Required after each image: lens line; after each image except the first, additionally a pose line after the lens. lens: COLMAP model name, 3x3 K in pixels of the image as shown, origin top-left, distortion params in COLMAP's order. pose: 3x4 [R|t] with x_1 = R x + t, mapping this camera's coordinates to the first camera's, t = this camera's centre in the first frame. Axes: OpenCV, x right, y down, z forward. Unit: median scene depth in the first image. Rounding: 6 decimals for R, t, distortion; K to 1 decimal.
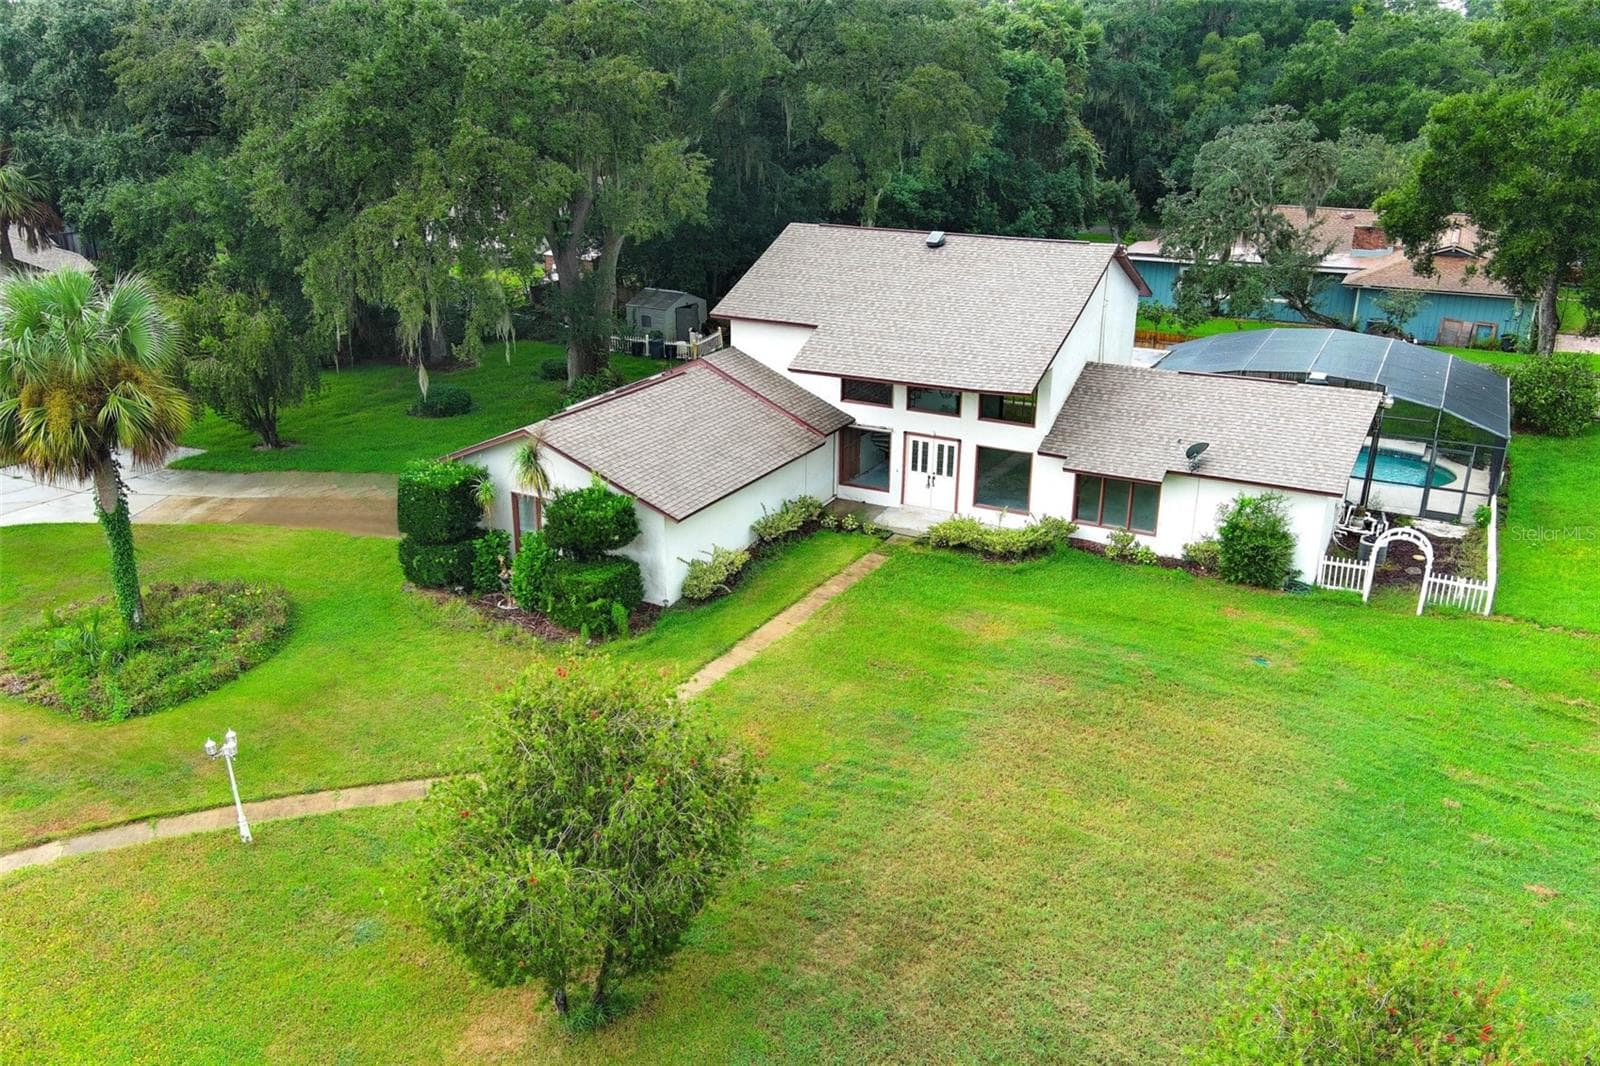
lens RADIAL K [[1239.0, 0, 794.0], [0, 1239.0, 540.8], [0, 0, 1]] dist [0.032376, -0.044774]
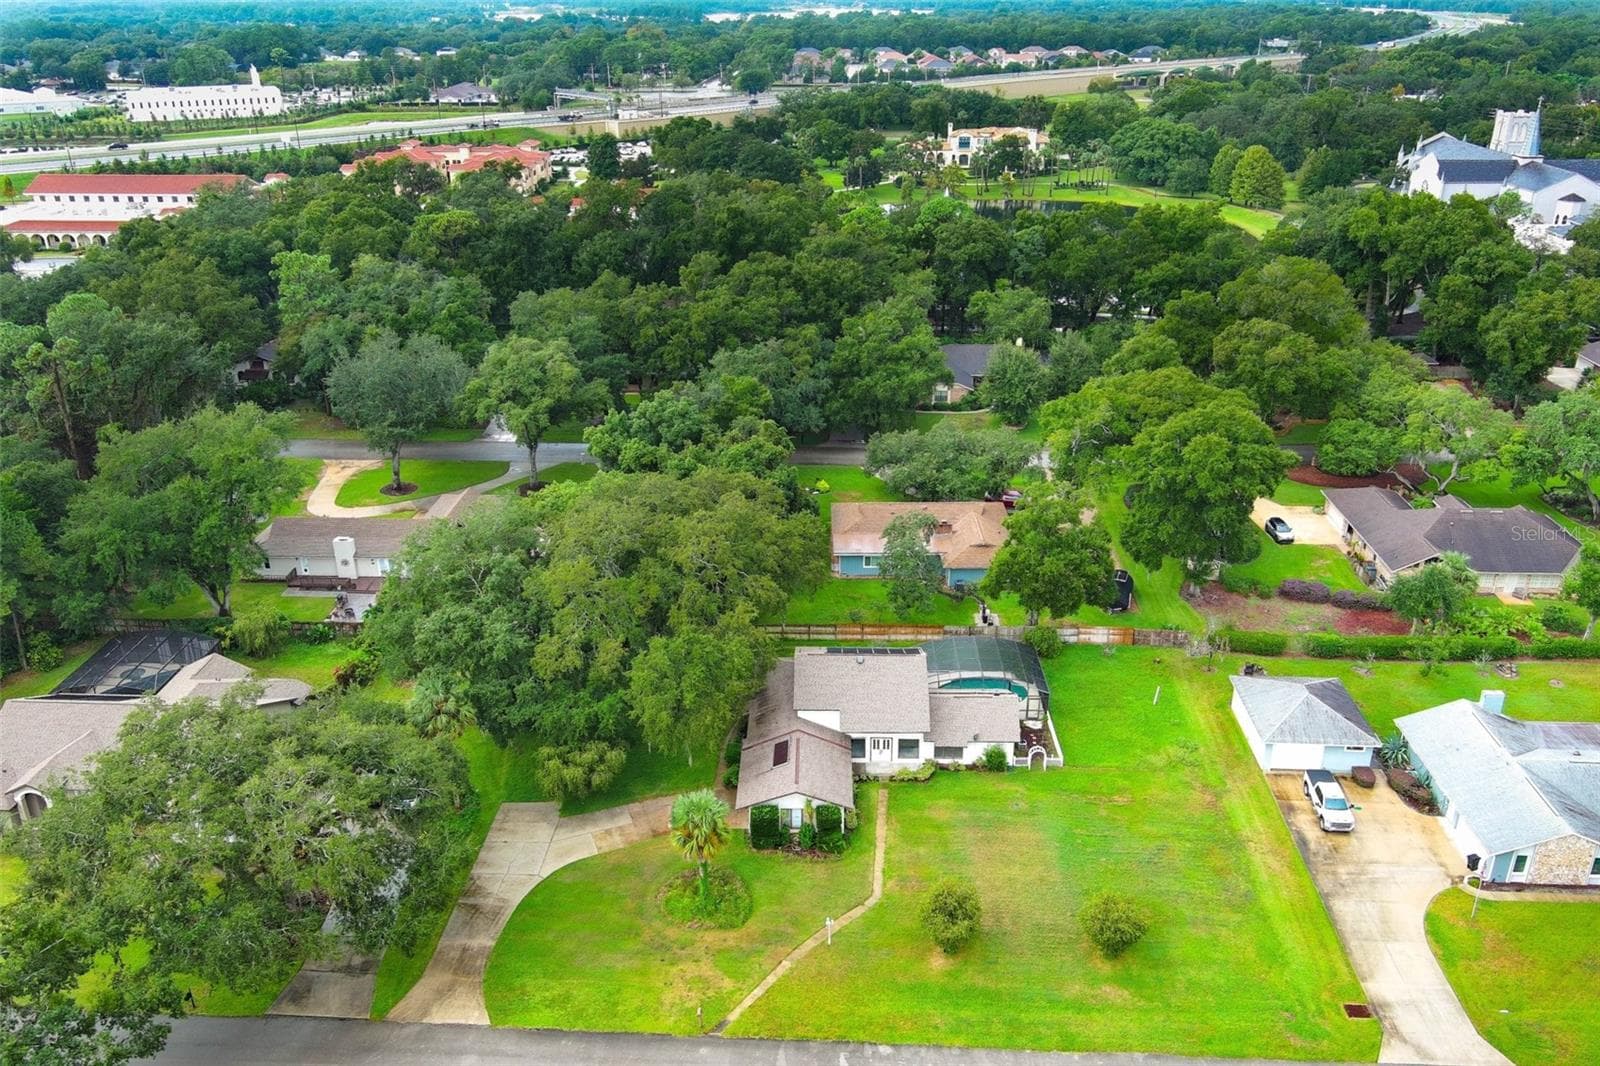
lens RADIAL K [[1278.7, 0, 789.8], [0, 1278.7, 536.9], [0, 0, 1]] dist [0.029655, -0.035609]
pose [[0.889815, -0.192733, 0.413623, -1.217158], [0.168854, 0.981155, 0.093932, -0.863178], [-0.423932, -0.013740, 0.905590, -1.565633]]
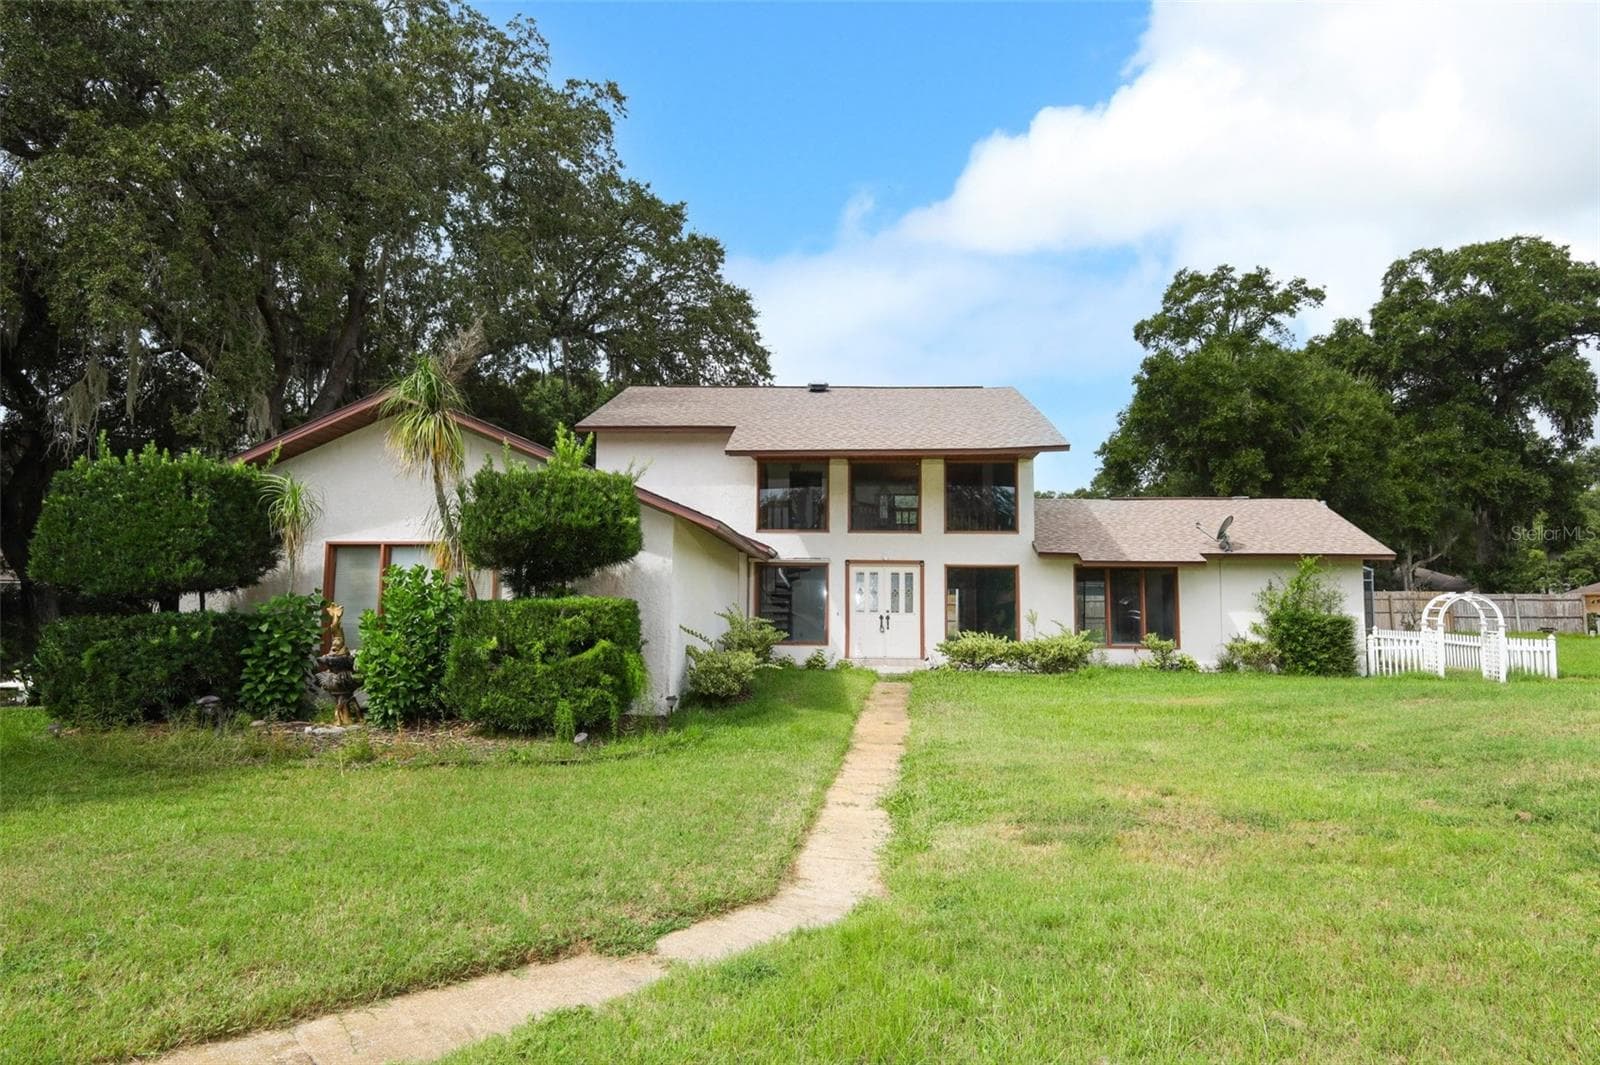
lens RADIAL K [[929.6, 0, 810.1], [0, 929.6, 506.5], [0, 0, 1]] dist [-0.000130, -0.001038]
pose [[0.897555, 0.059773, 0.436831, -0.200177], [0.146476, 0.894069, -0.423303, 0.133199], [-0.415859, 0.443923, 0.793721, 0.549376]]
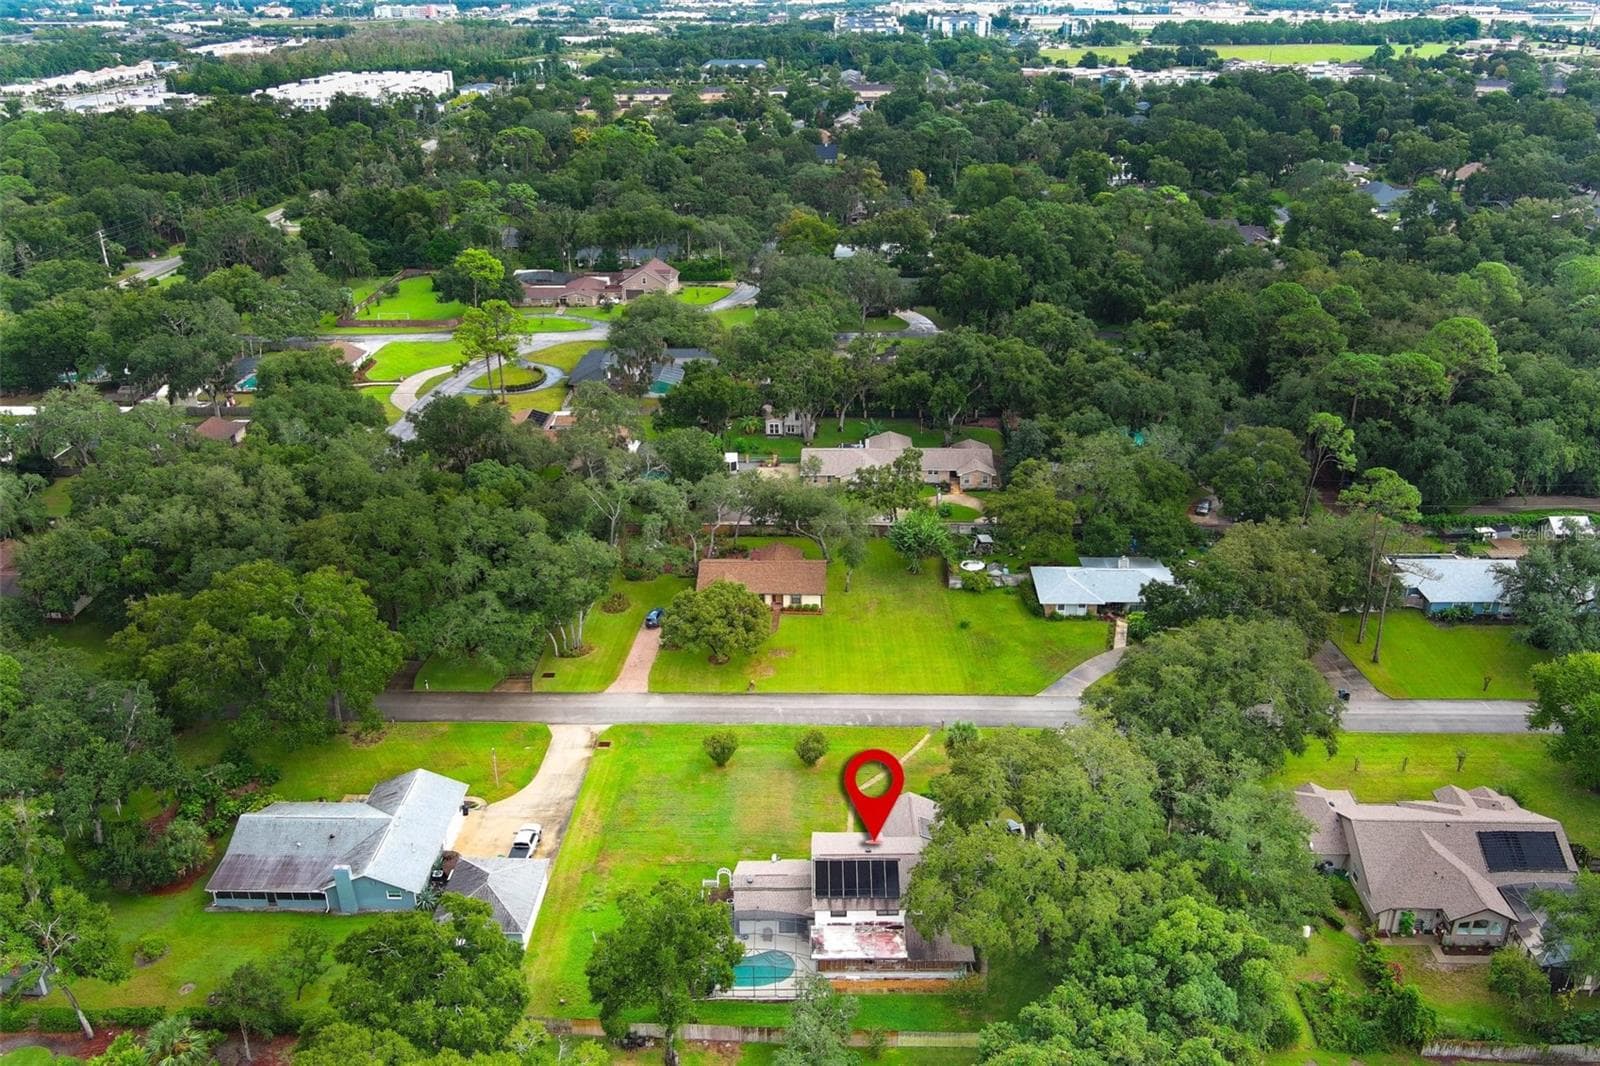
lens RADIAL K [[1239.0, 0, 794.0], [0, 1239.0, 540.8], [0, 0, 1]] dist [0.032376, -0.044774]
pose [[-0.881608, 0.212530, -0.421425, 1.560852], [-0.149932, 0.720527, 0.677023, -3.155969], [0.447536, 0.660054, -0.603357, 2.501444]]
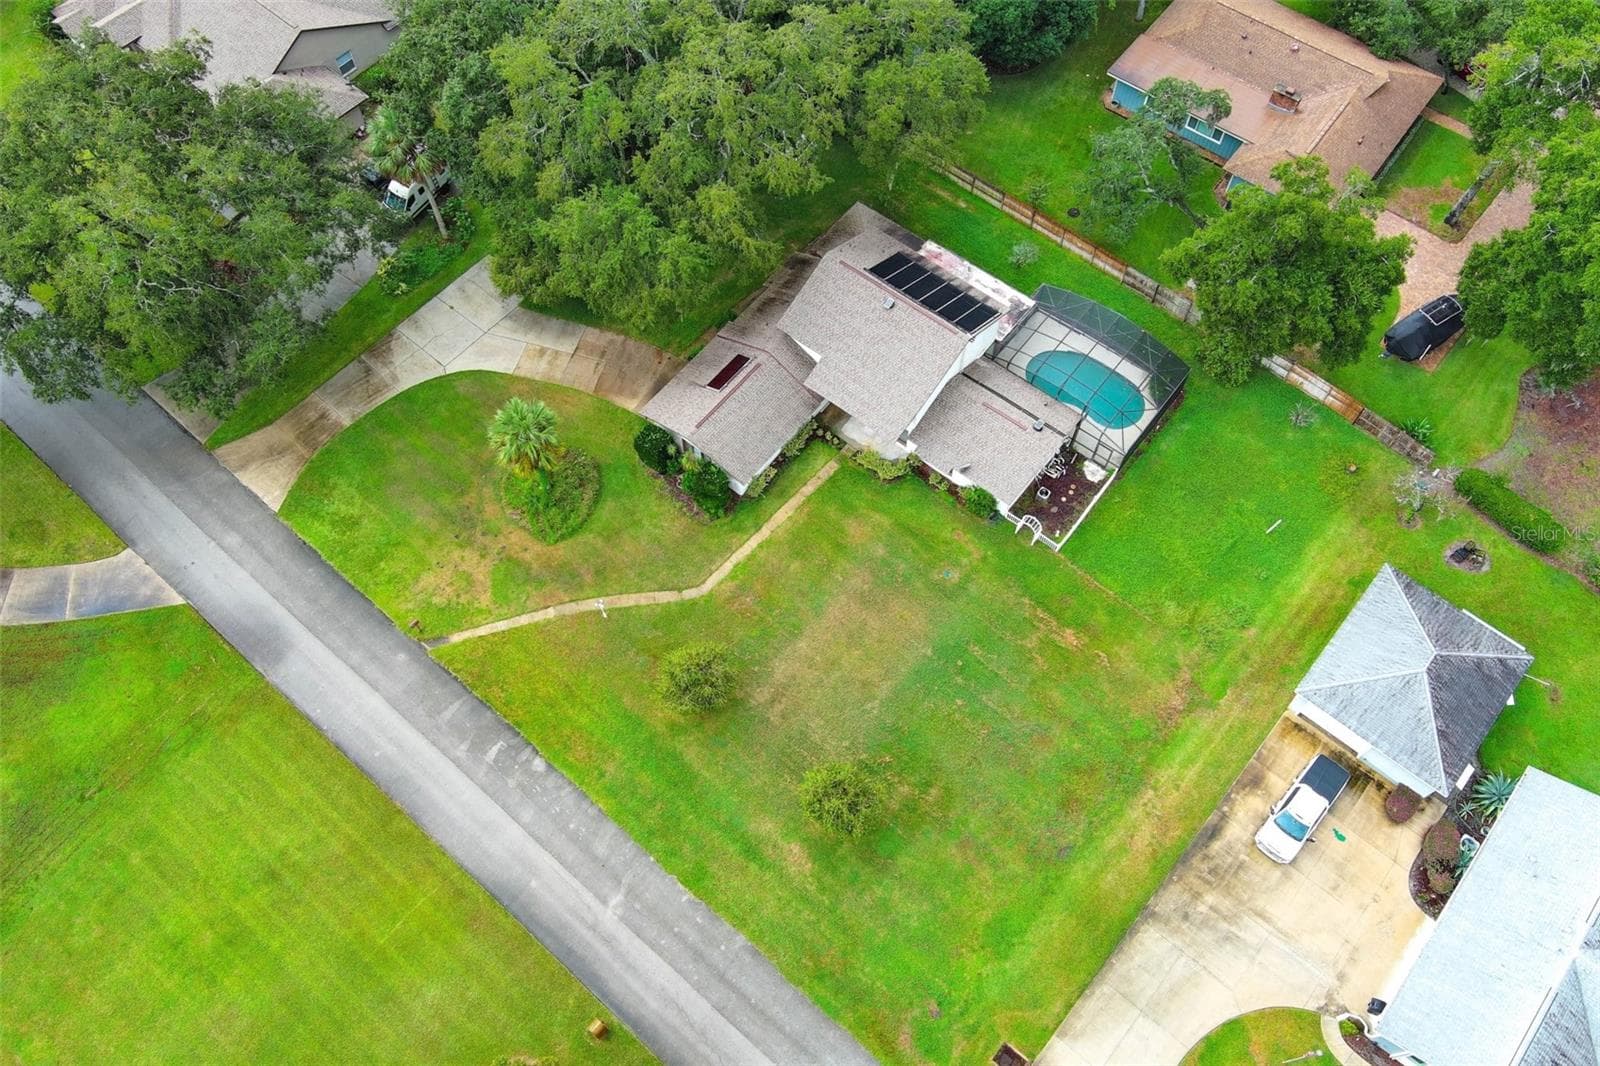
lens RADIAL K [[1239.0, 0, 794.0], [0, 1239.0, 540.8], [0, 0, 1]] dist [0.032376, -0.044774]
pose [[0.984541, 0.152710, -0.085783, 0.210378], [-0.057553, 0.744614, 0.665009, -1.399685], [0.165429, -0.649791, 0.741892, -0.828838]]
